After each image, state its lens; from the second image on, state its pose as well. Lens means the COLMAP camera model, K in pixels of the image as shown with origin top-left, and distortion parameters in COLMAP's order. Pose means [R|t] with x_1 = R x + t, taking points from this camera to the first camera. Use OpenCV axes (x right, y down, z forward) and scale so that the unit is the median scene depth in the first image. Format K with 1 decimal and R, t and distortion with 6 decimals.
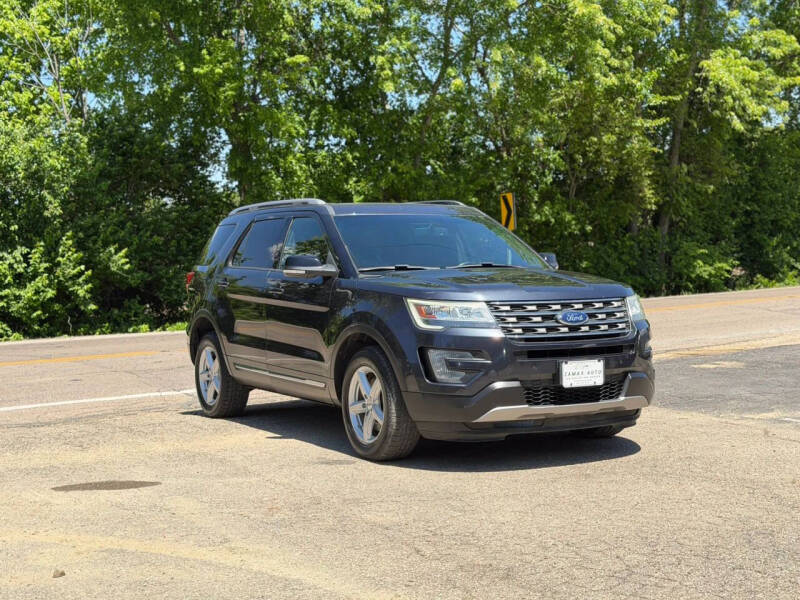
lens RADIAL K [[1209.5, 0, 417.6], [0, 1209.5, 311.2], [0, 0, 1]] dist [0.133487, -0.141051]
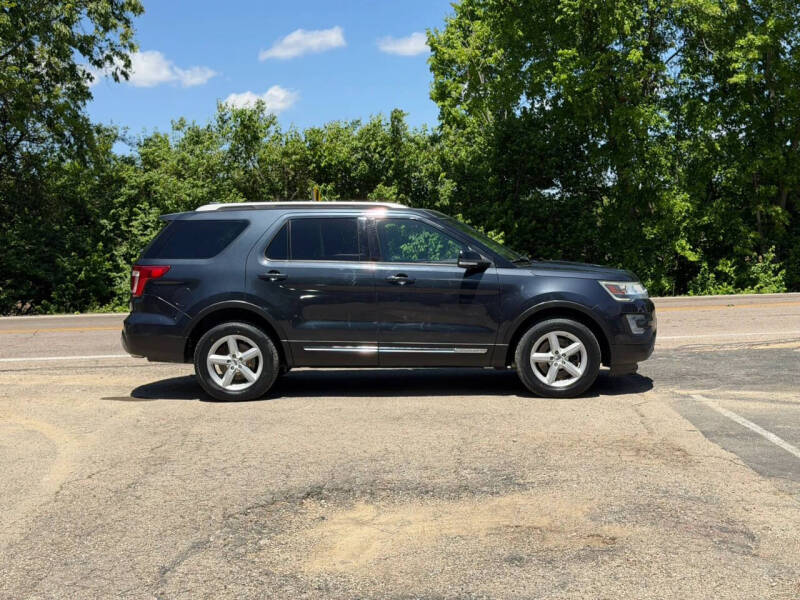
lens RADIAL K [[1119.1, 0, 400.0], [0, 1119.1, 300.0], [0, 0, 1]] dist [0.183564, -0.379535]
pose [[0.865341, 0.032727, -0.500115, 0.577184], [-0.023731, 0.999422, 0.024340, -0.020848], [0.500622, -0.009194, 0.865617, -0.062097]]
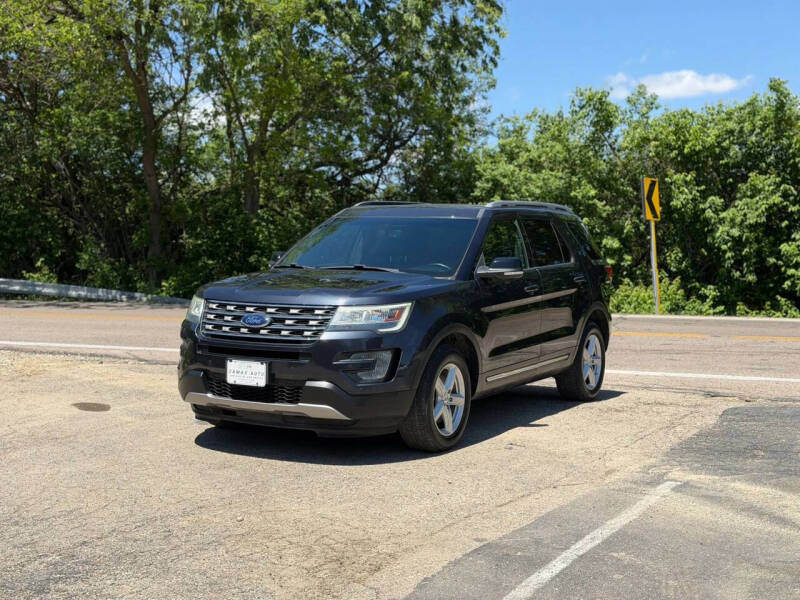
lens RADIAL K [[1119.1, 0, 400.0], [0, 1119.1, 300.0], [0, 0, 1]] dist [0.183564, -0.379535]
pose [[0.512525, 0.072147, -0.855636, 0.802412], [-0.054832, 0.997180, 0.051237, -0.054302], [0.856920, 0.020656, 0.515036, 0.464809]]
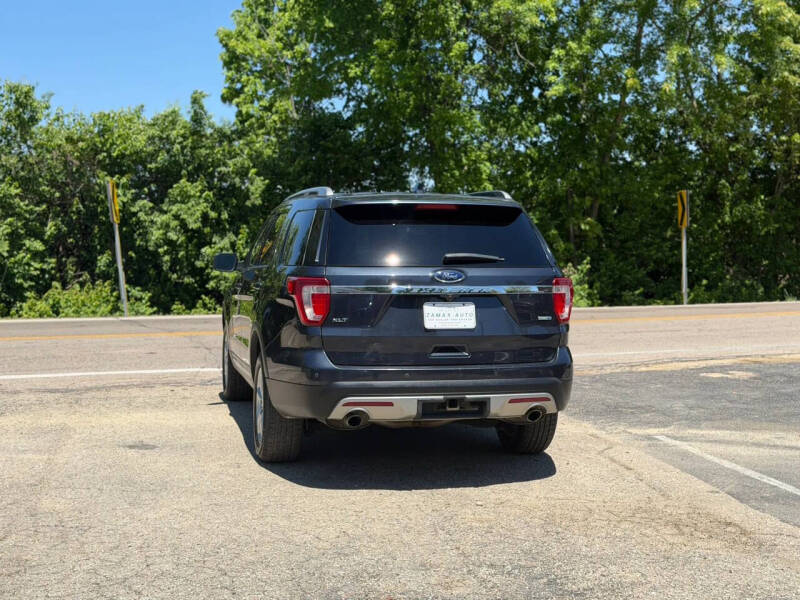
lens RADIAL K [[1115.1, 0, 407.7], [0, 1115.1, 301.3], [0, 0, 1]] dist [0.131184, -0.092943]
pose [[0.954580, 0.042077, -0.294968, 0.359916], [-0.039970, 0.999114, 0.013170, -0.021694], [0.295261, -0.000782, 0.955416, 0.092875]]
